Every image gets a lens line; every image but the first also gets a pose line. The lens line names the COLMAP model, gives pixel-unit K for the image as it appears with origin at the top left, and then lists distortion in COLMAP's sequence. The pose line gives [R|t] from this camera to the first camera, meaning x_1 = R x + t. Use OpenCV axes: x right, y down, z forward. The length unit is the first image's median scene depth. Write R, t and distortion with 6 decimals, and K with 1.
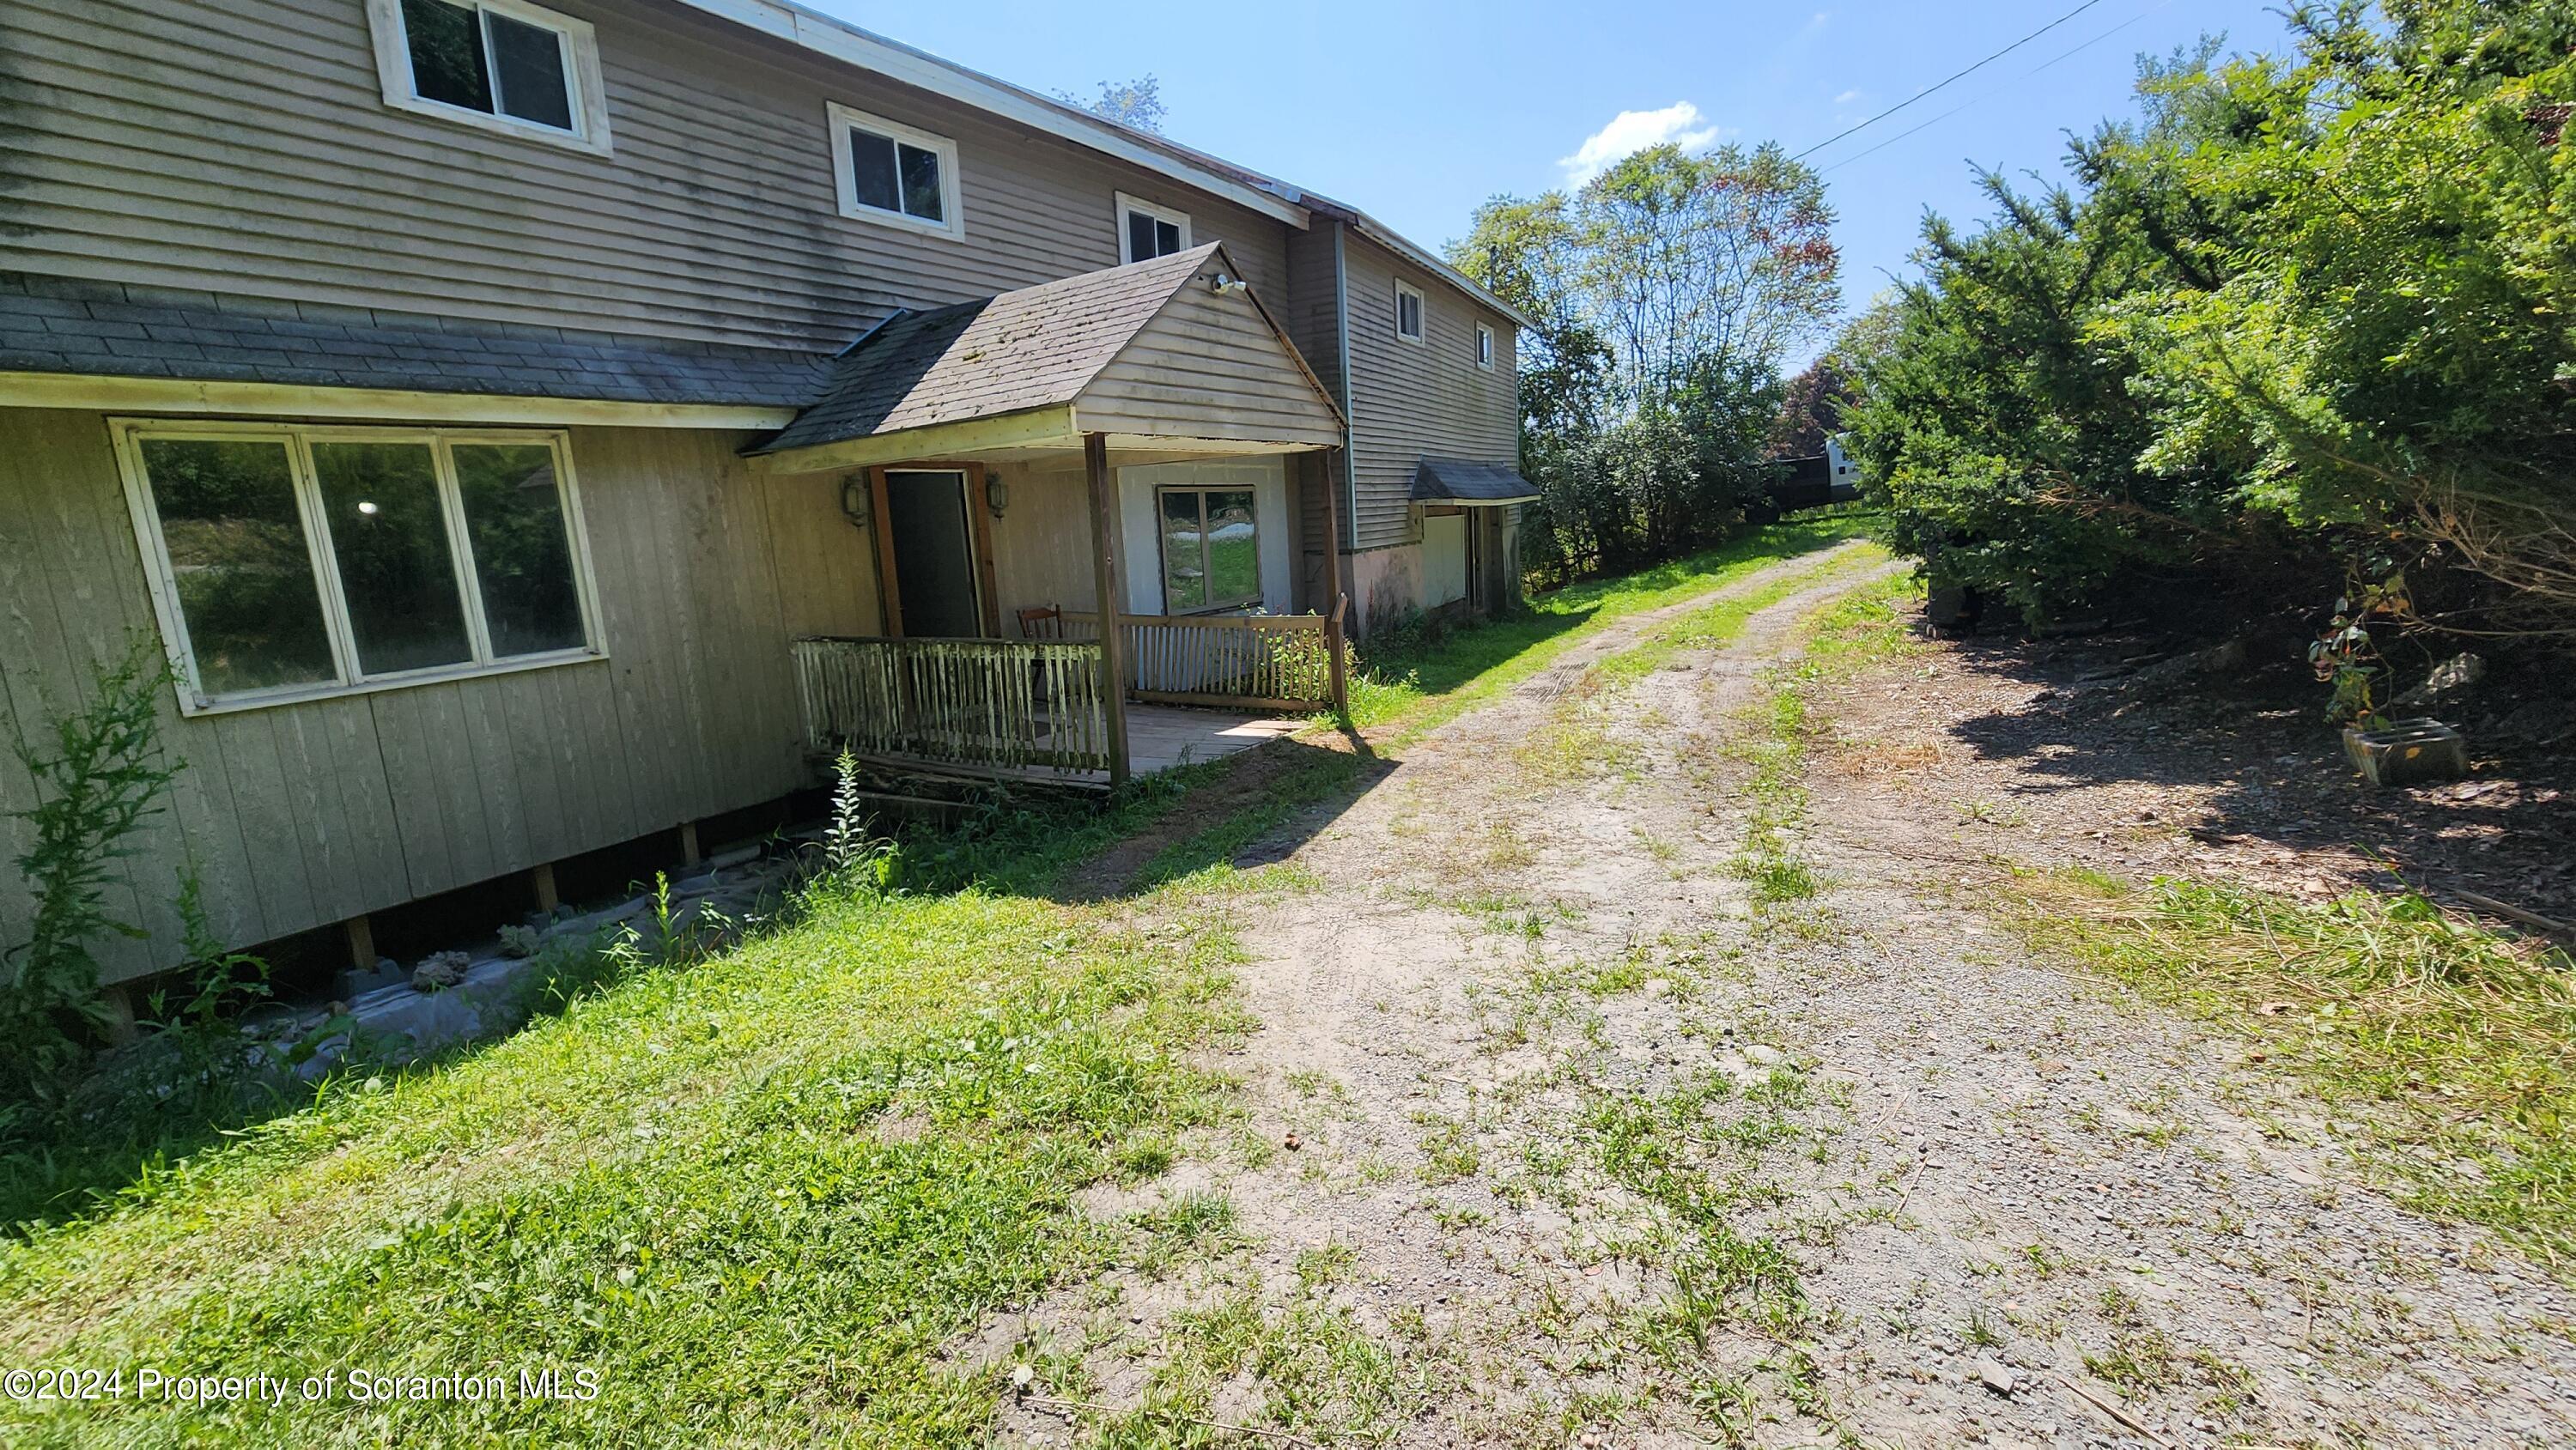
lens RADIAL K [[1062.6, 0, 1279.0], [0, 1062.6, 725.1], [0, 0, 1]] dist [-0.002566, -0.000618]
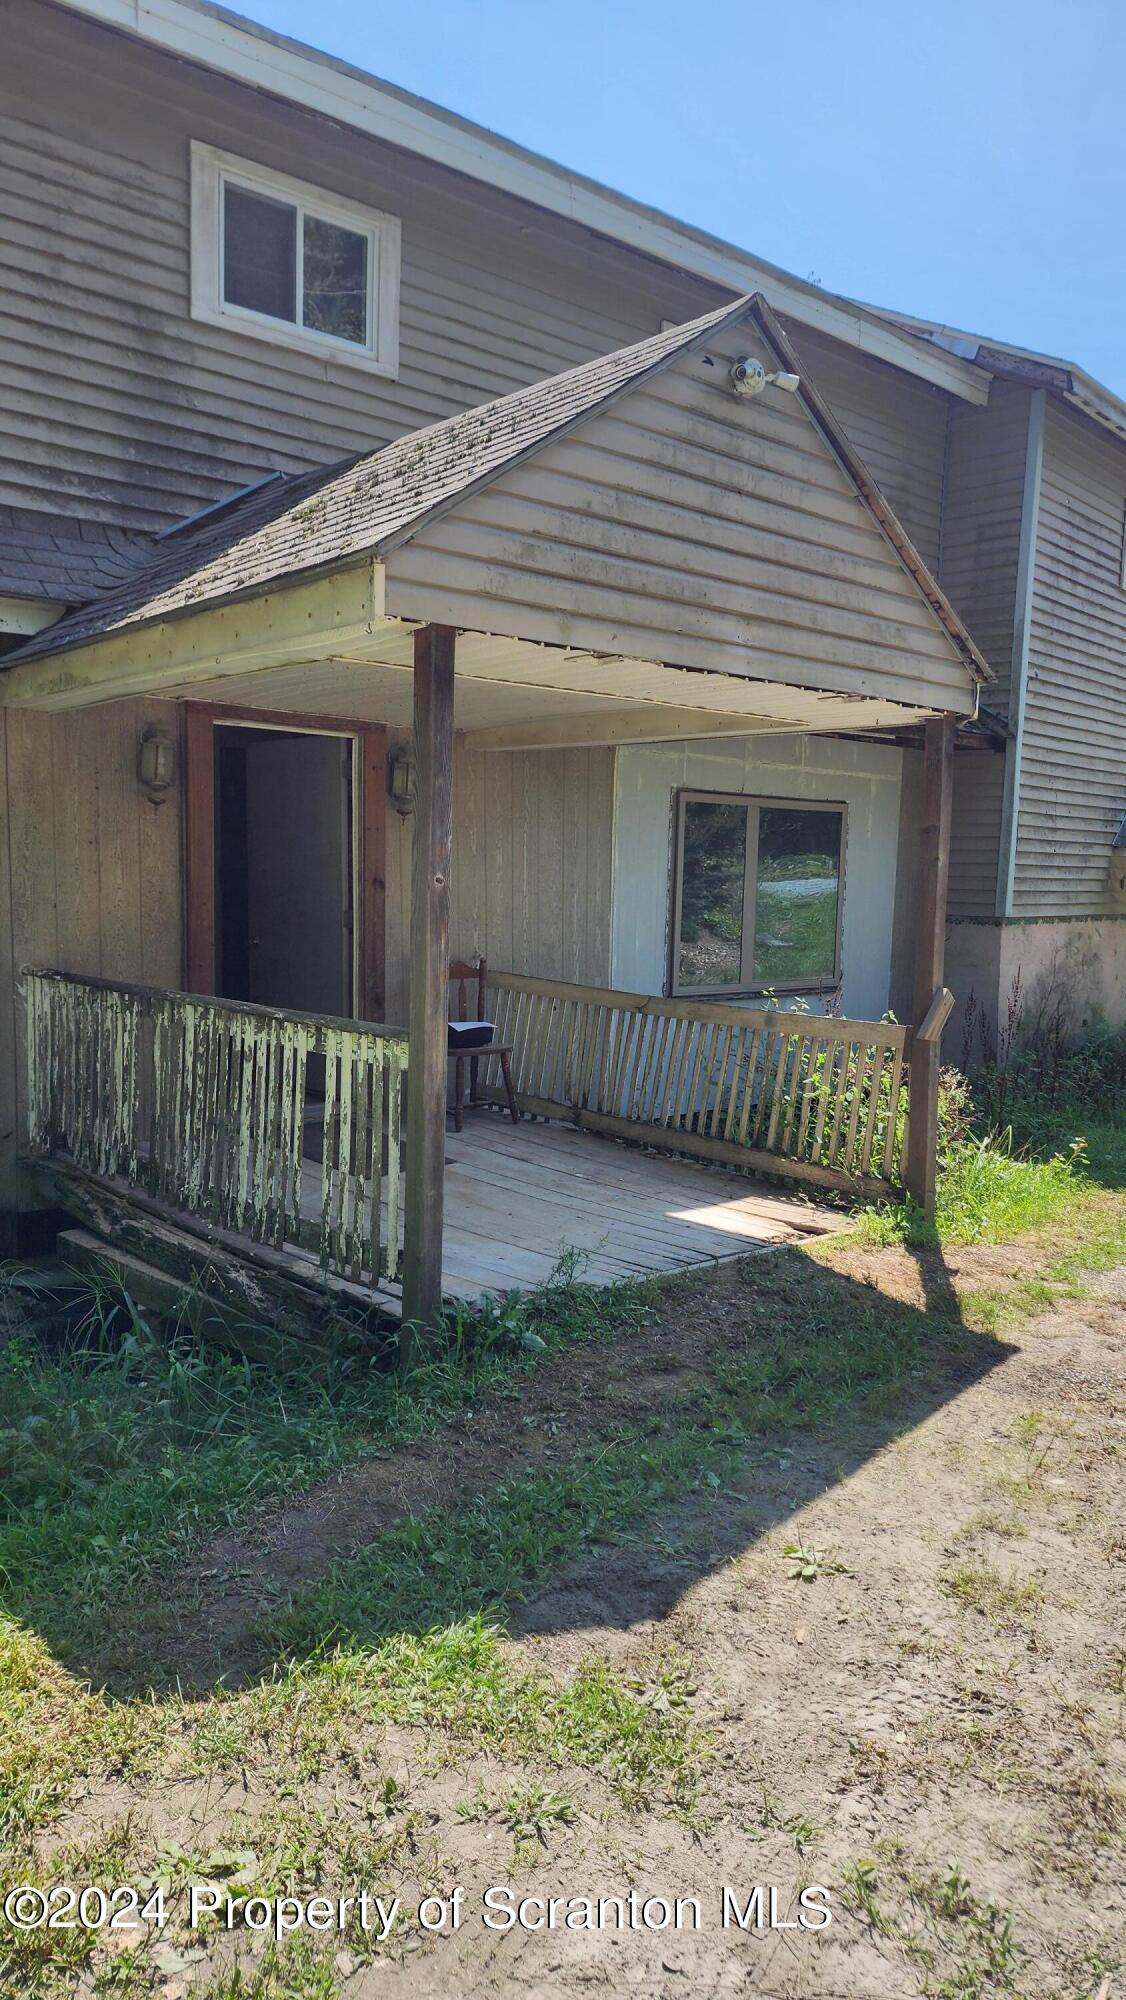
lens RADIAL K [[1341.6, 0, 542.9], [0, 1341.6, 1021.4], [0, 0, 1]] dist [0.067262, -0.045352]
pose [[0.957120, 0.107954, -0.268826, 0.058982], [-0.128082, 0.990040, -0.058444, -0.048716], [0.259840, 0.090370, 0.961414, 0.347400]]
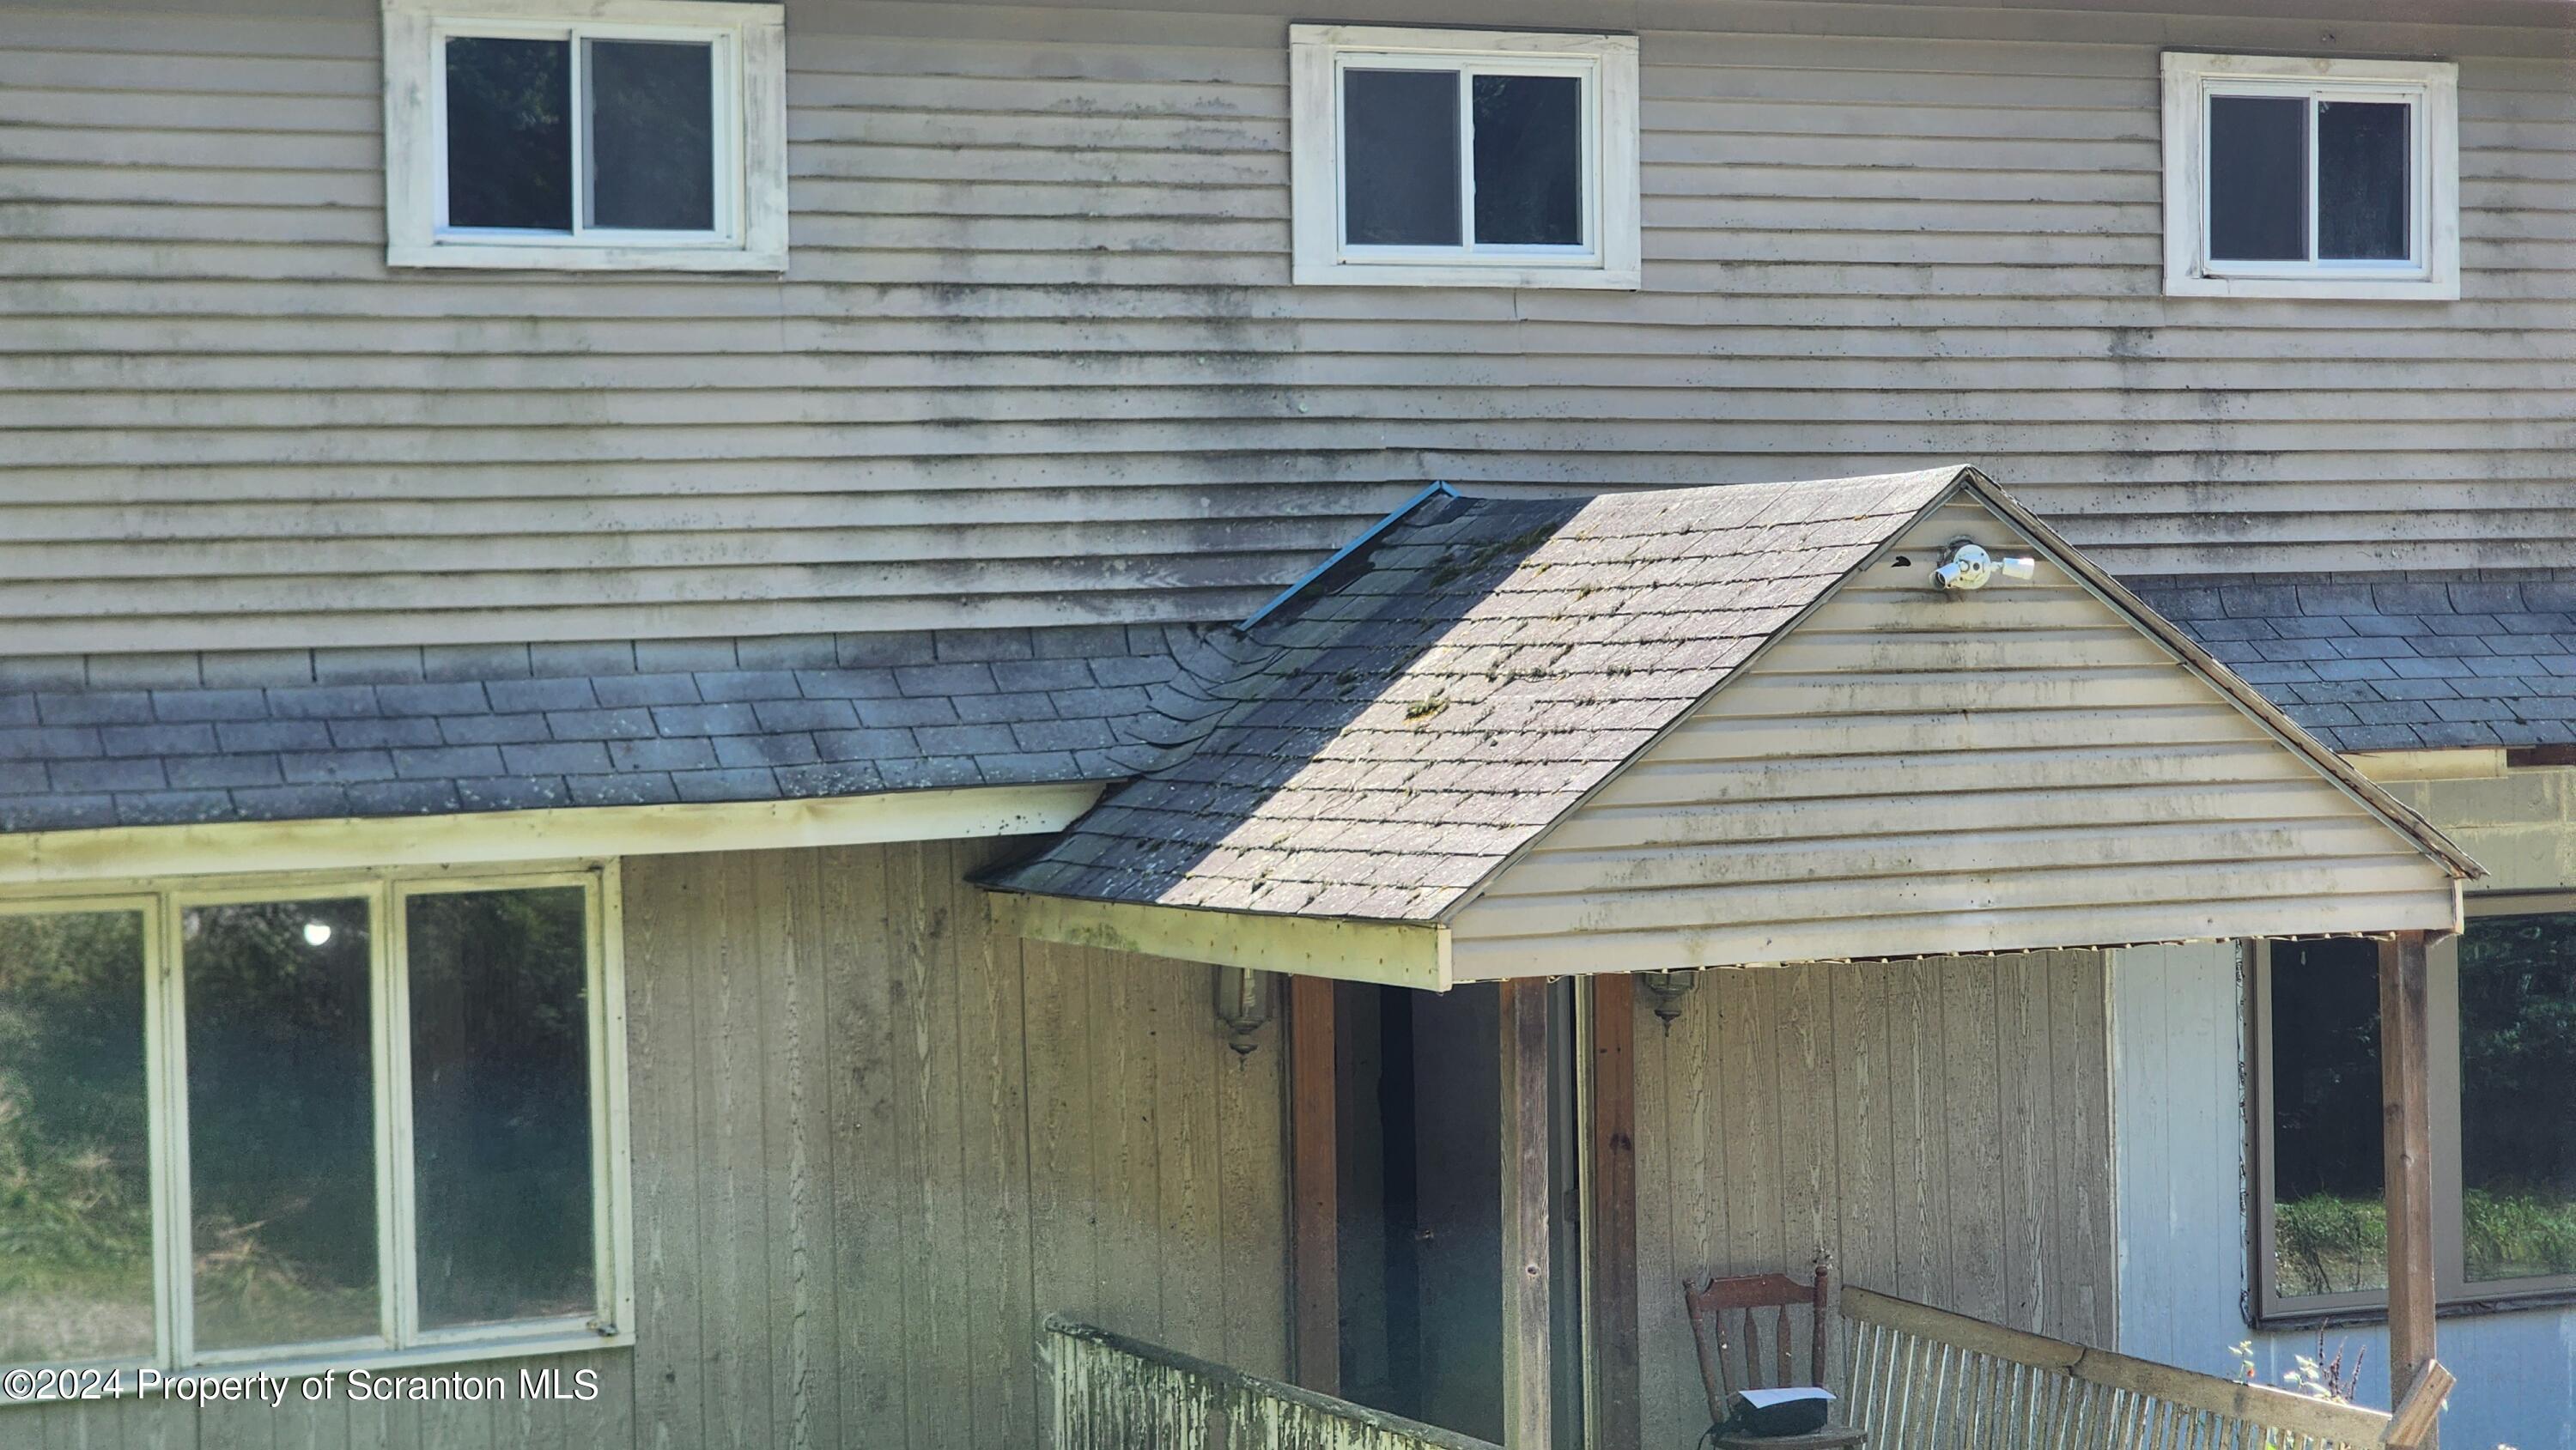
lens RADIAL K [[5060.8, 0, 1308.9], [0, 5060.8, 712.8], [0, 0, 1]] dist [0.003934, 0.000000]
pose [[0.838154, 0.046088, -0.543483, 0.727540], [-0.128298, 0.985125, -0.114320, -0.113203], [0.530130, 0.165546, 0.831599, -0.644115]]
